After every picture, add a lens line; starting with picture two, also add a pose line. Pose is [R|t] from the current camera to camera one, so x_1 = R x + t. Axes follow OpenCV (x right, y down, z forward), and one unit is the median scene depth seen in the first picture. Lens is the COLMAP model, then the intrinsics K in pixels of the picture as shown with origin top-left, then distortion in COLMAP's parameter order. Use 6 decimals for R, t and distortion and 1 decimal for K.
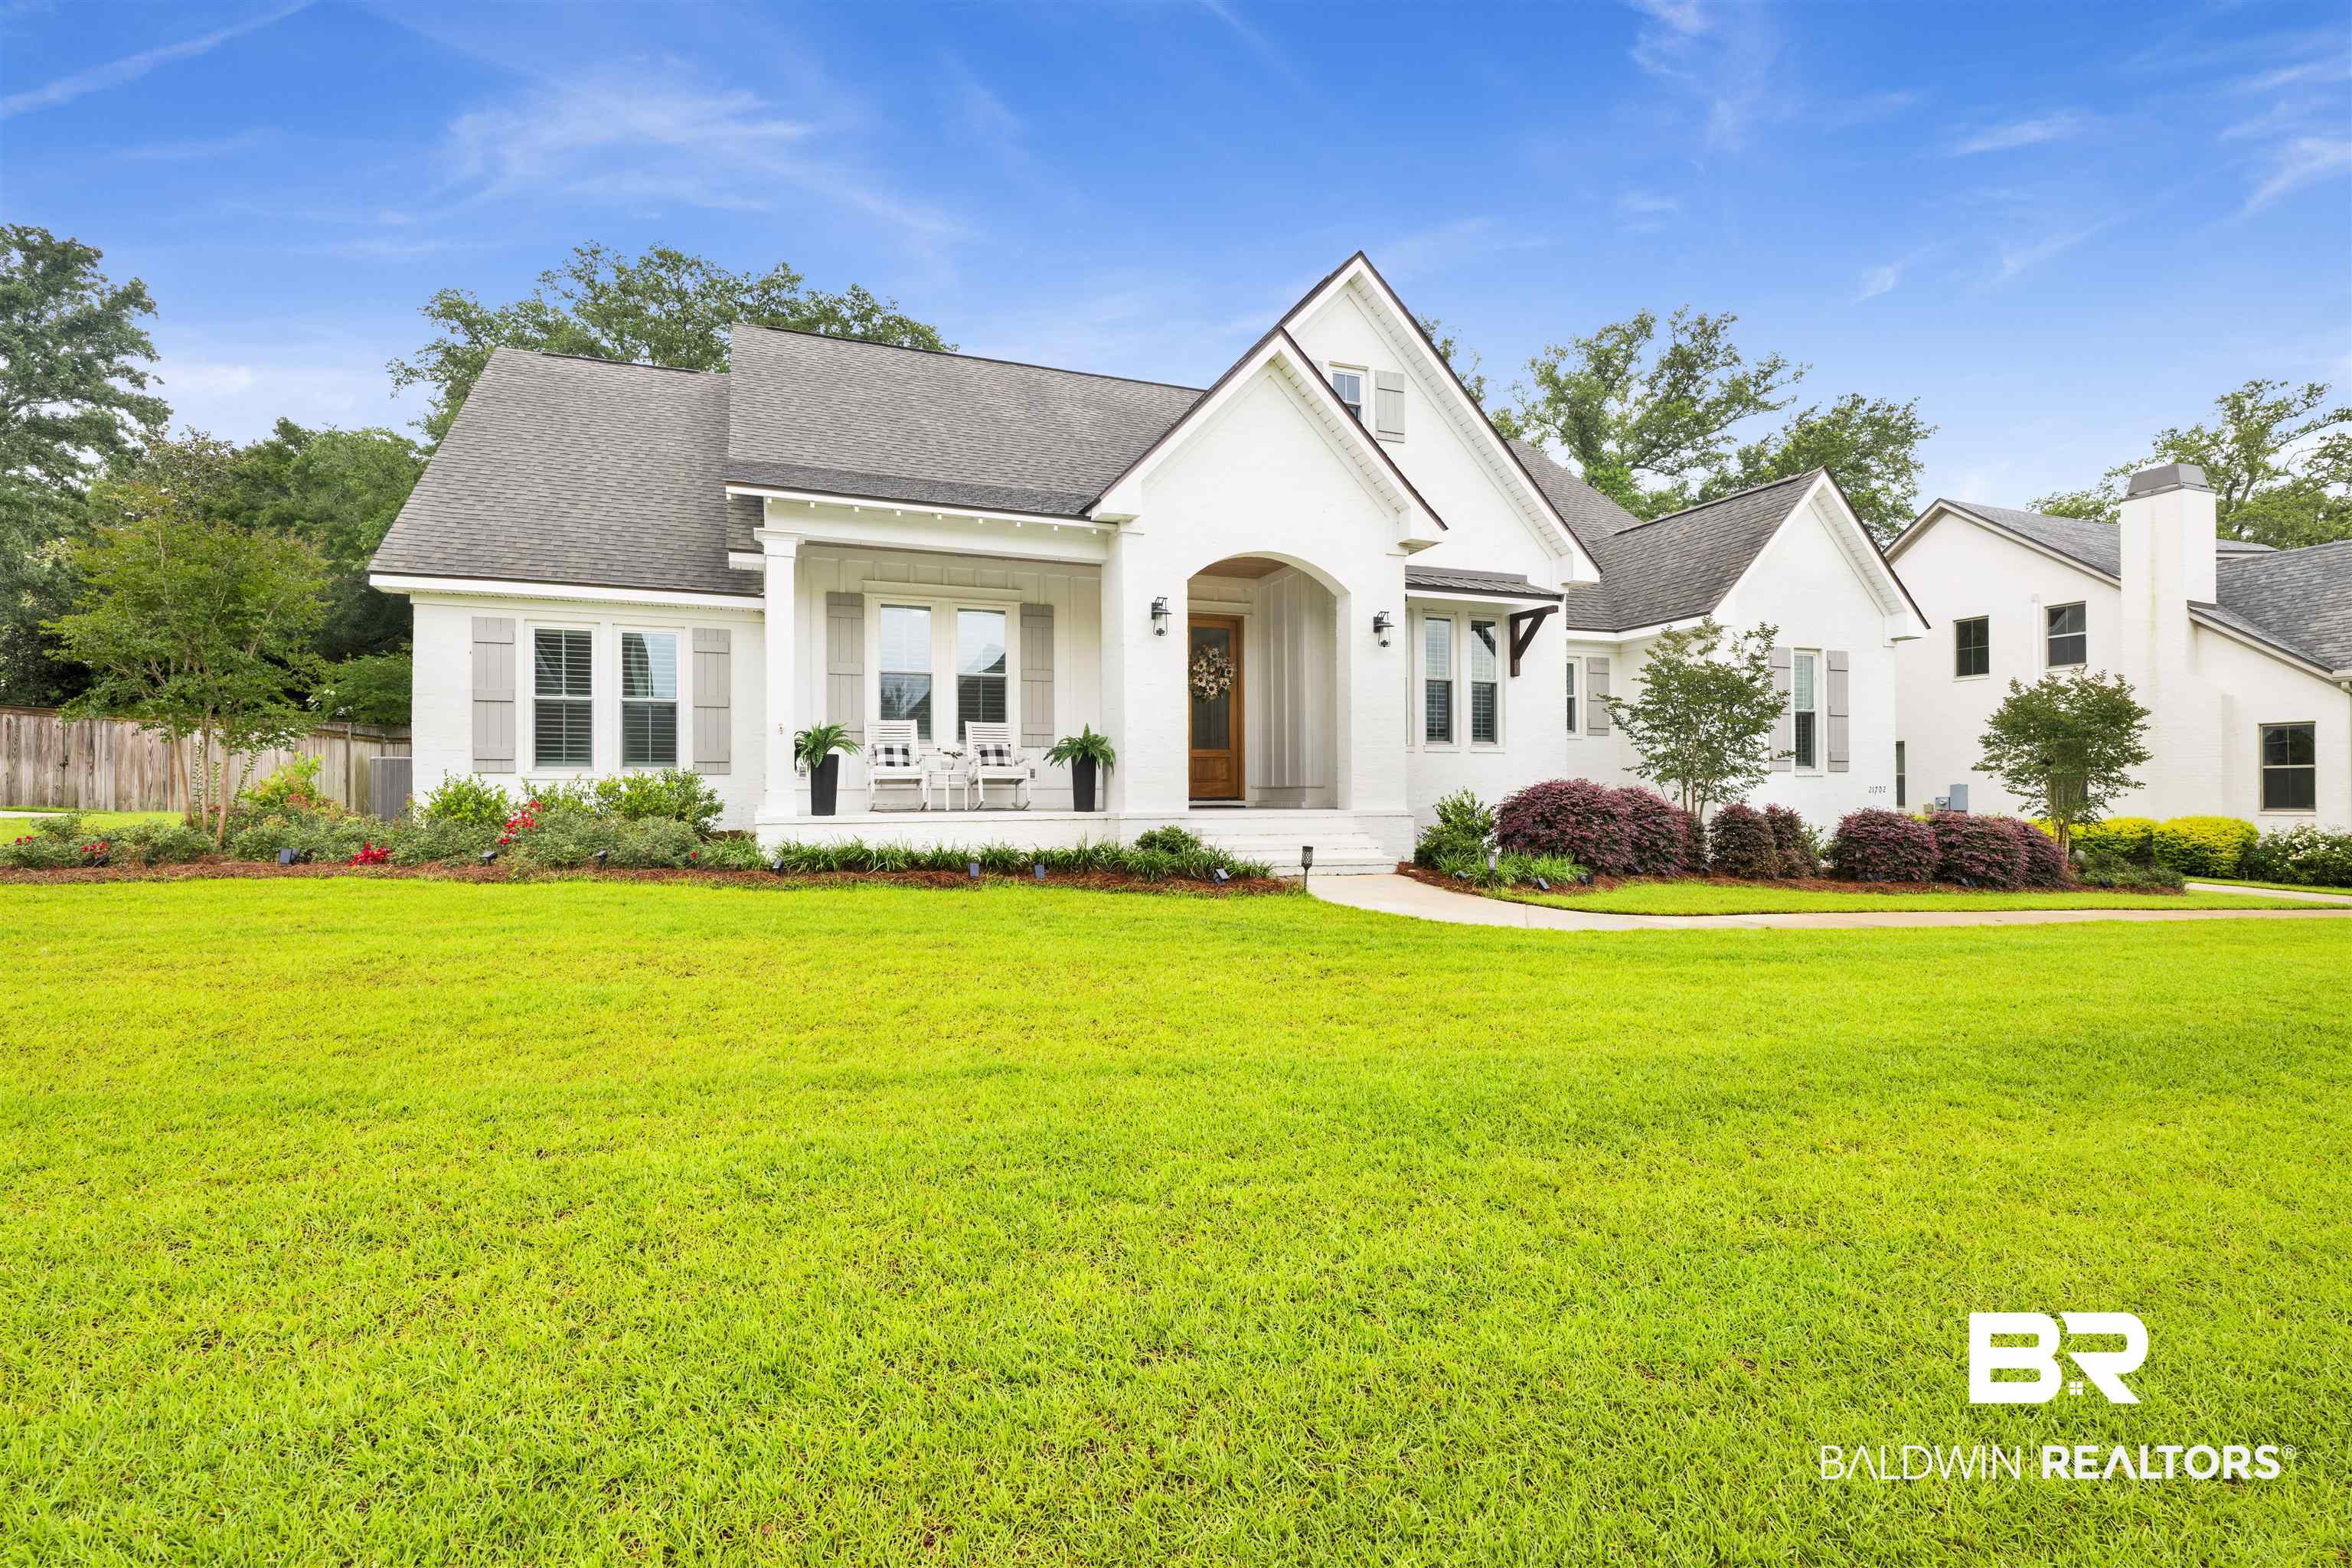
lens RADIAL K [[1077.9, 0, 1174.9], [0, 1077.9, 786.3], [0, 0, 1]] dist [0.000516, 0.001607]
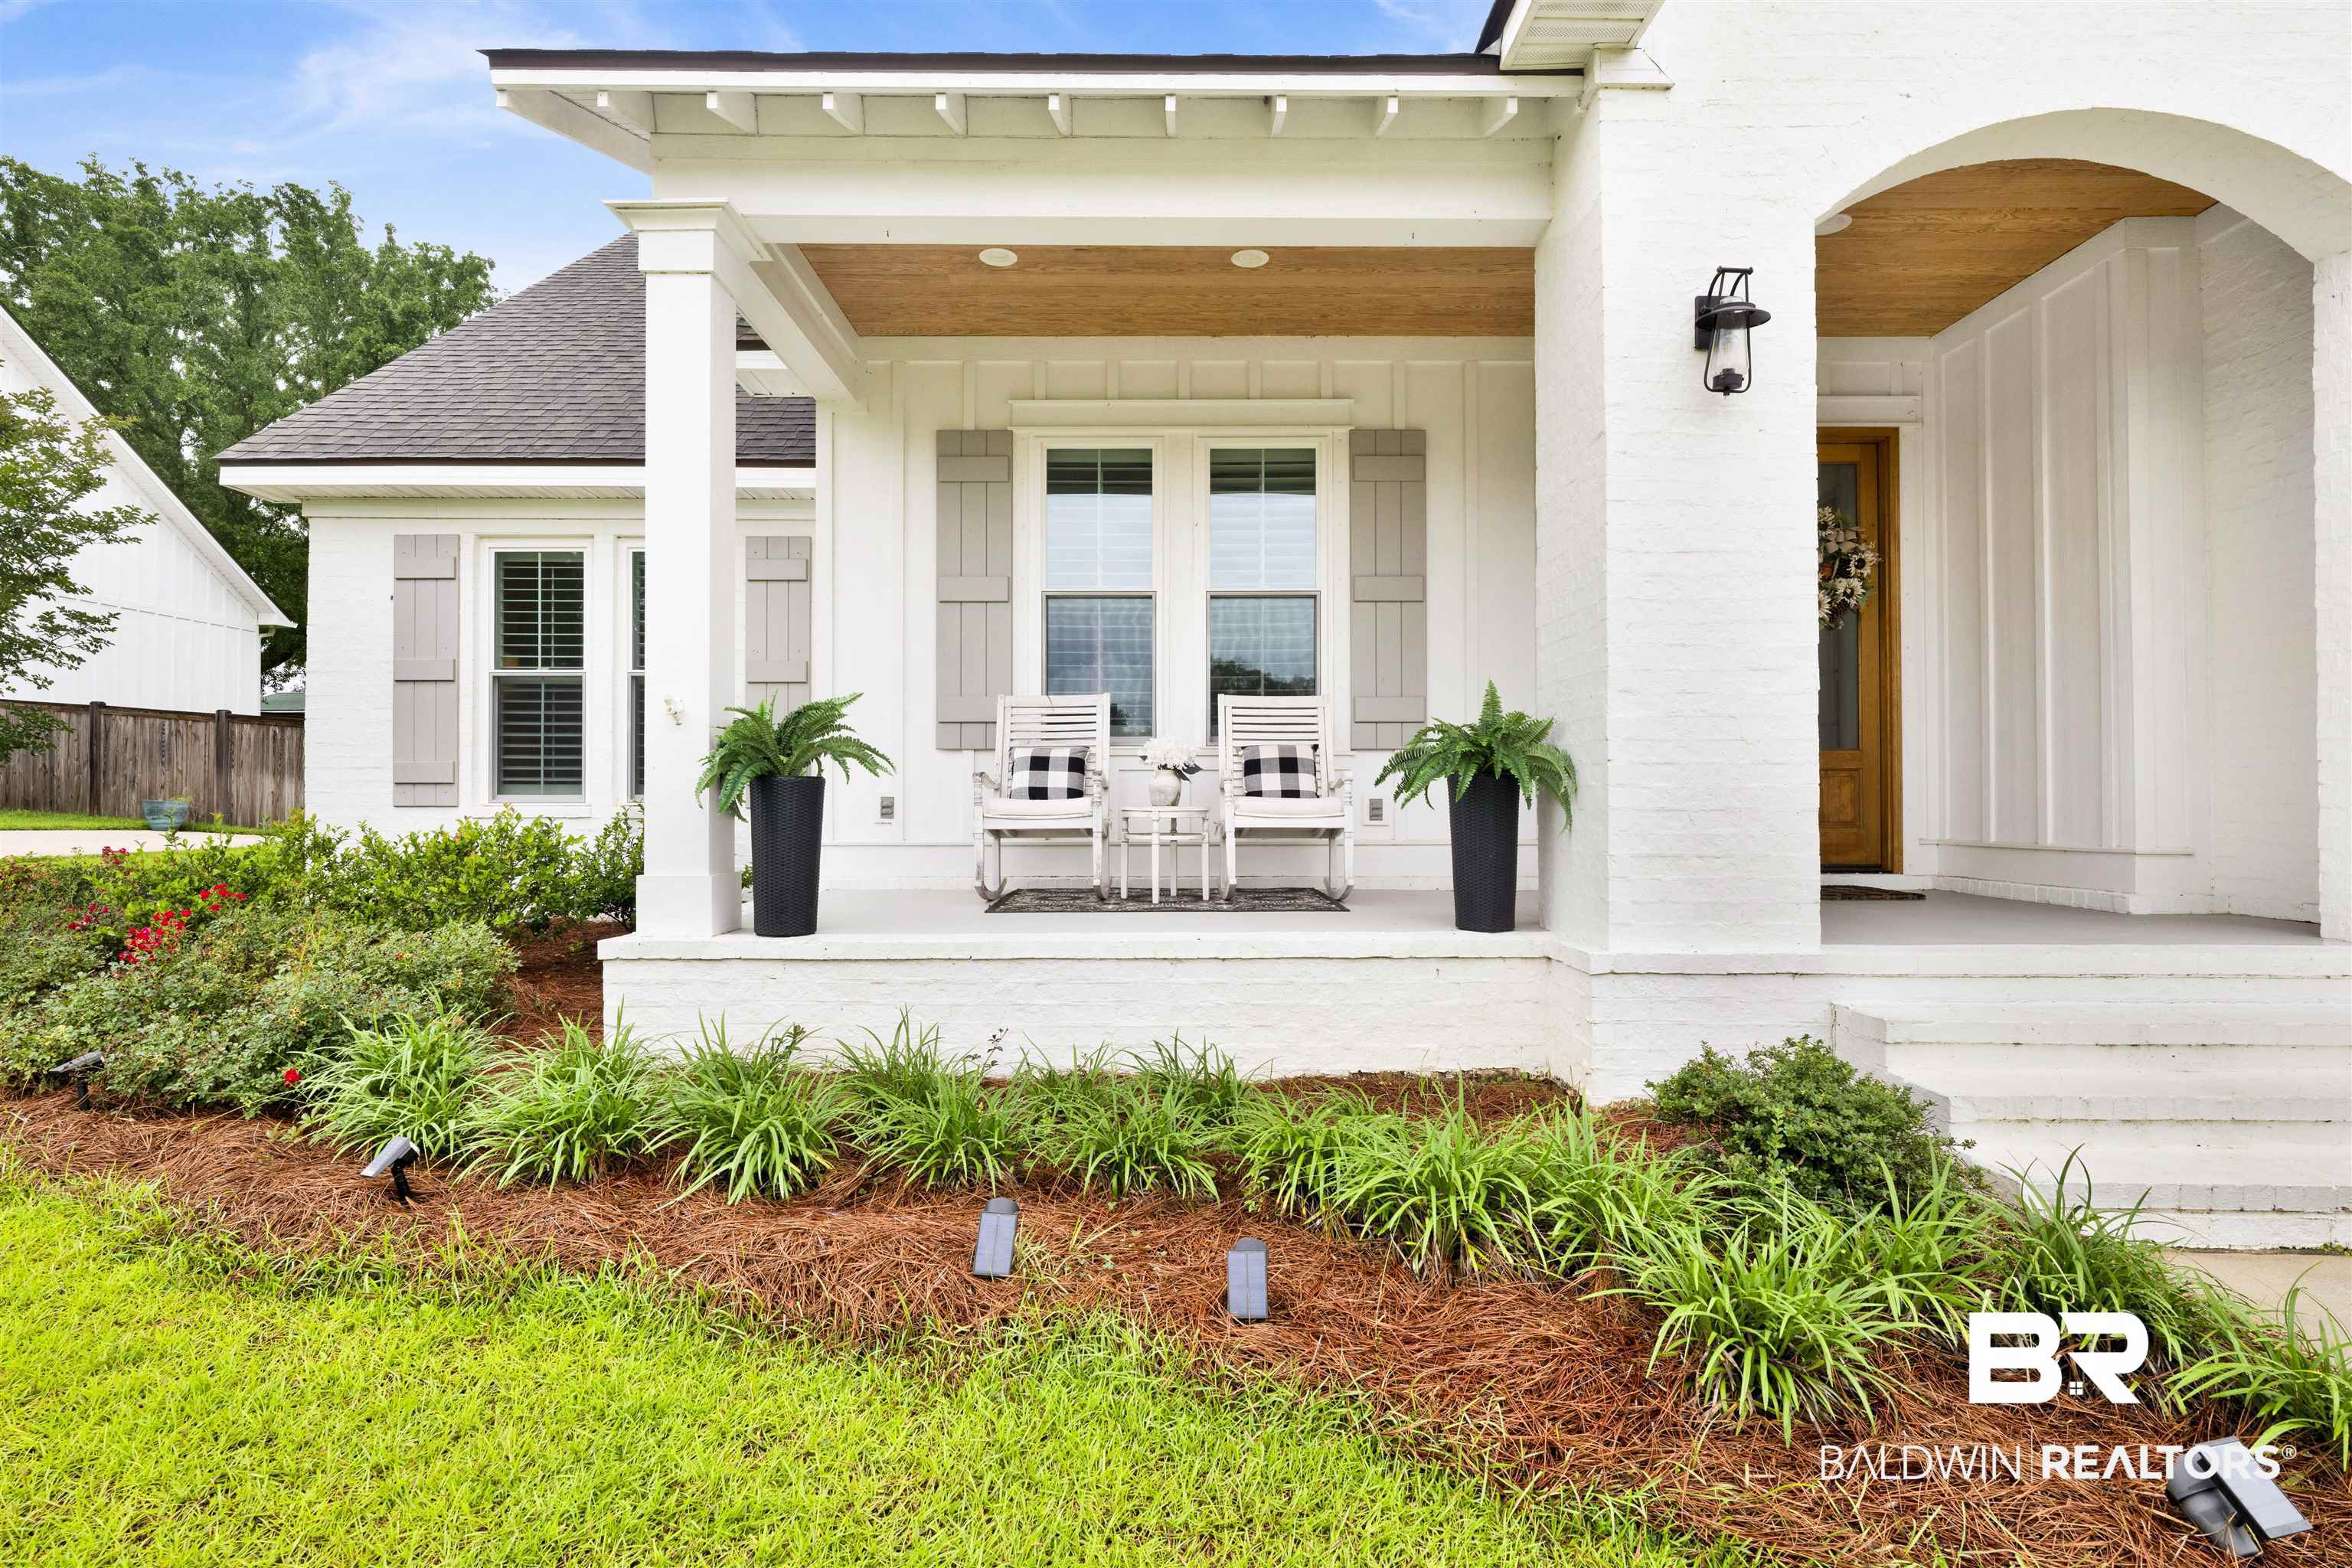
lens RADIAL K [[1219.4, 0, 1176.2], [0, 1219.4, 790.8], [0, 0, 1]] dist [-0.000770, 0.000016]
pose [[0.934653, -0.000178, -0.355560, -0.033337], [-0.000990, 0.999995, -0.003102, -0.019618], [0.355559, 0.003251, 0.934648, 0.542475]]
